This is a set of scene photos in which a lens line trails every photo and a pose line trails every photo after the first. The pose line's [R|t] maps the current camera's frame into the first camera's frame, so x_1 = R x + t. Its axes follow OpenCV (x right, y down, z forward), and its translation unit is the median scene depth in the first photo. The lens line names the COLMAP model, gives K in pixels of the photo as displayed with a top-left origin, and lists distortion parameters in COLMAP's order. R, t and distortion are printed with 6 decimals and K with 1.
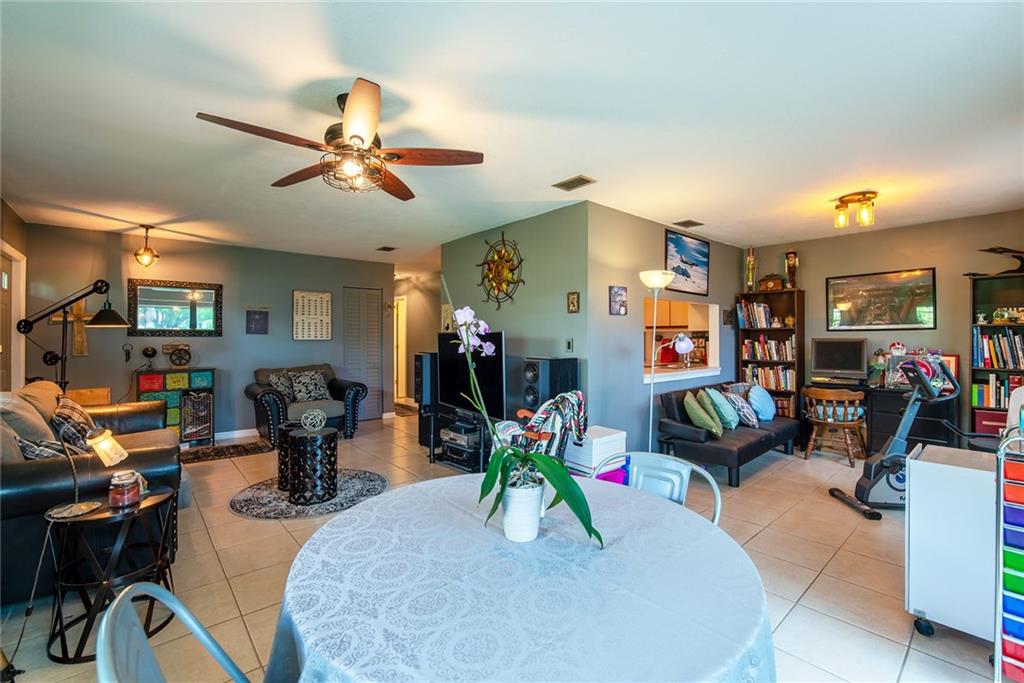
lens RADIAL K [[437.6, 0, 510.1], [0, 437.6, 336.1], [0, 0, 1]] dist [-0.016953, 0.002194]
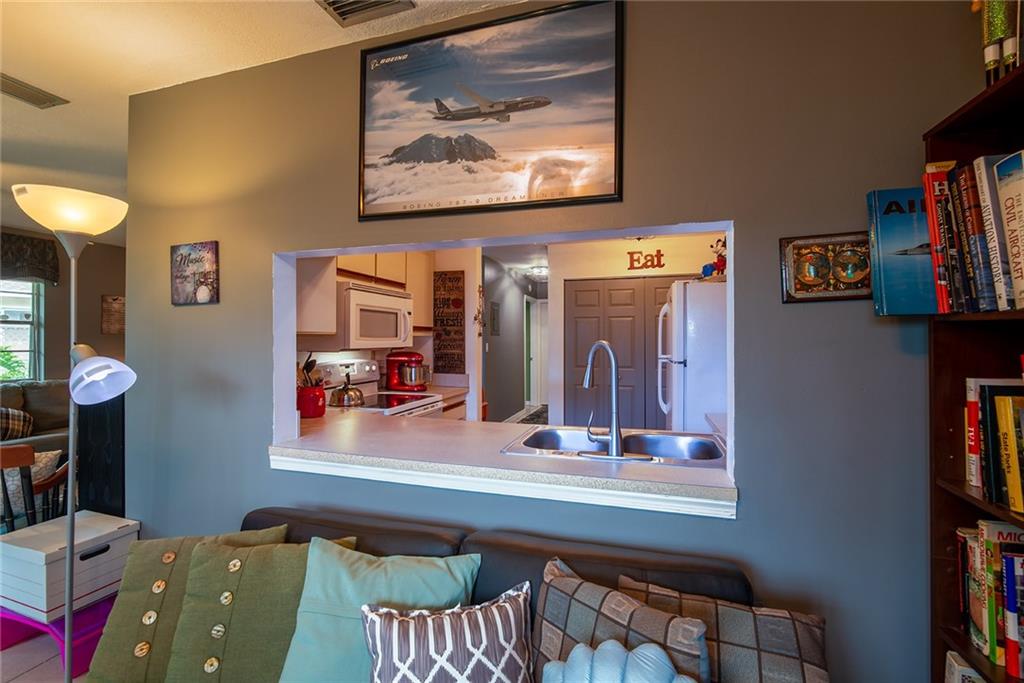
lens RADIAL K [[437.6, 0, 519.7], [0, 437.6, 338.3], [0, 0, 1]] dist [-0.016953, 0.002194]
pose [[0.543210, 0.000594, -0.839597, 0.755234], [0.001329, 0.999998, 0.001567, -0.011785], [0.839596, -0.001967, 0.543208, 0.955728]]
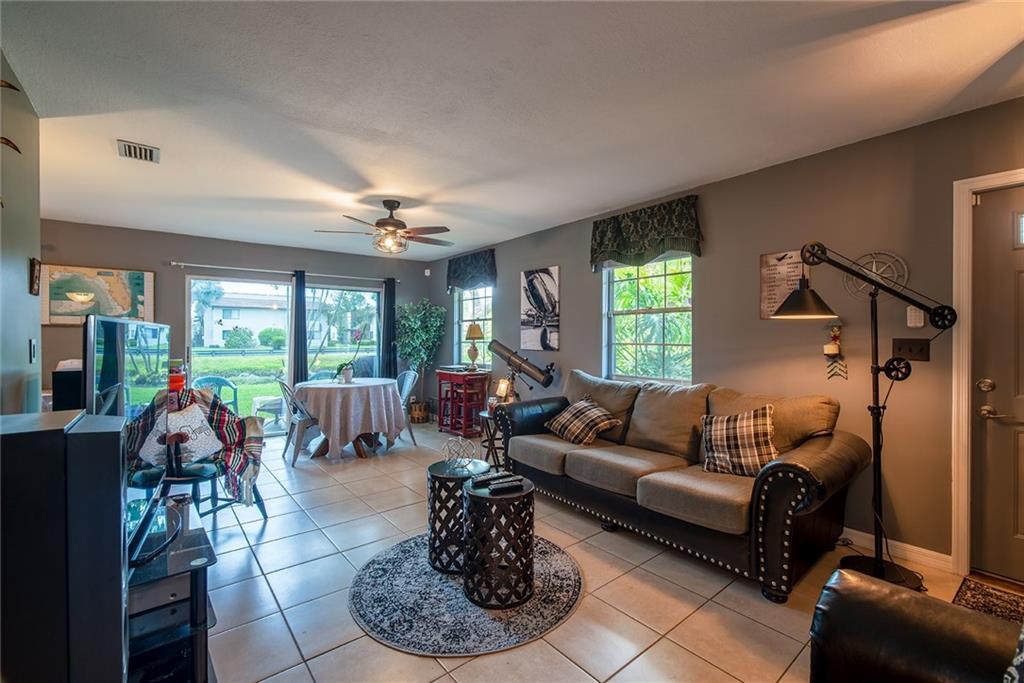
lens RADIAL K [[437.6, 0, 513.1], [0, 437.6, 336.0], [0, 0, 1]] dist [-0.016953, 0.002194]
pose [[-0.999748, 0.001288, 0.022394, -0.443829], [0.001136, 0.999976, -0.006799, 0.005886], [-0.022402, -0.006772, -0.999726, 1.372266]]
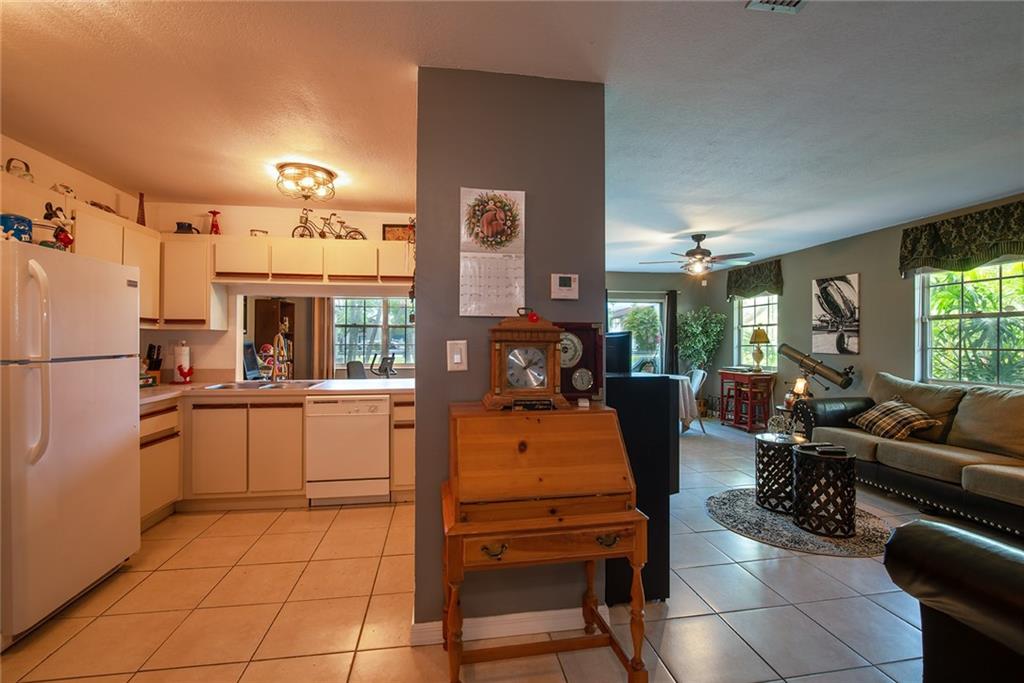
lens RADIAL K [[437.6, 0, 508.9], [0, 437.6, 337.6], [0, 0, 1]] dist [-0.016953, 0.002194]
pose [[-0.850111, 0.002617, 0.526597, -0.354538], [-0.003042, 0.999947, -0.009880, 0.005130], [-0.526595, -0.010001, -0.850058, 1.708015]]
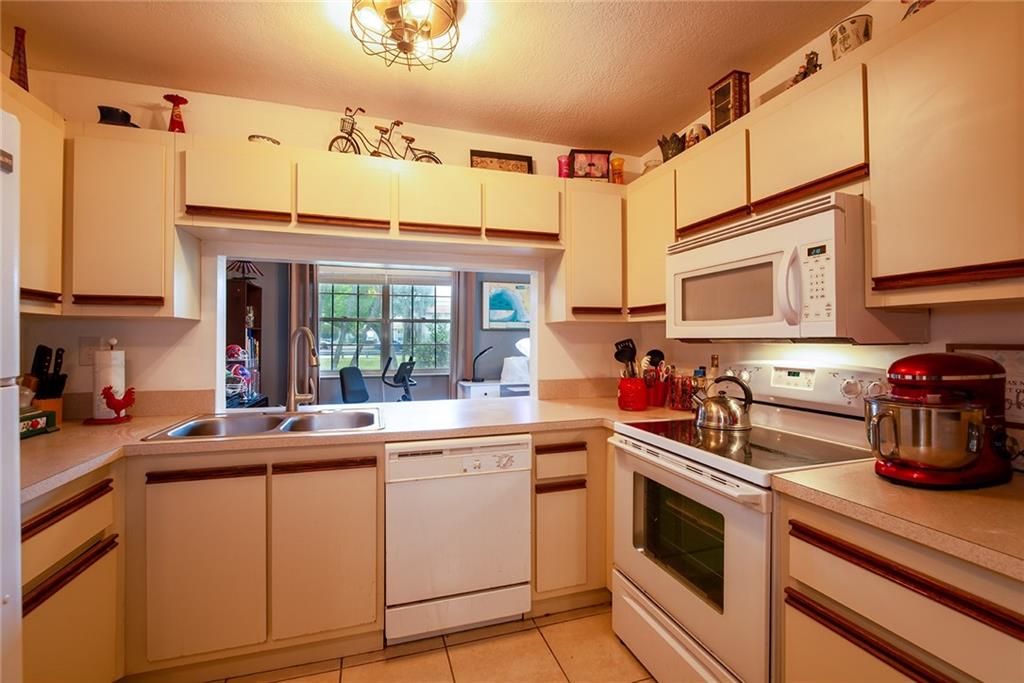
lens RADIAL K [[437.6, 0, 511.8], [0, 437.6, 338.0], [0, 0, 1]] dist [-0.016953, 0.002194]
pose [[-0.918583, 0.002664, 0.395219, 0.067398], [0.000203, 0.999980, -0.006268, 0.006441], [-0.395228, -0.005677, -0.918566, 1.571482]]
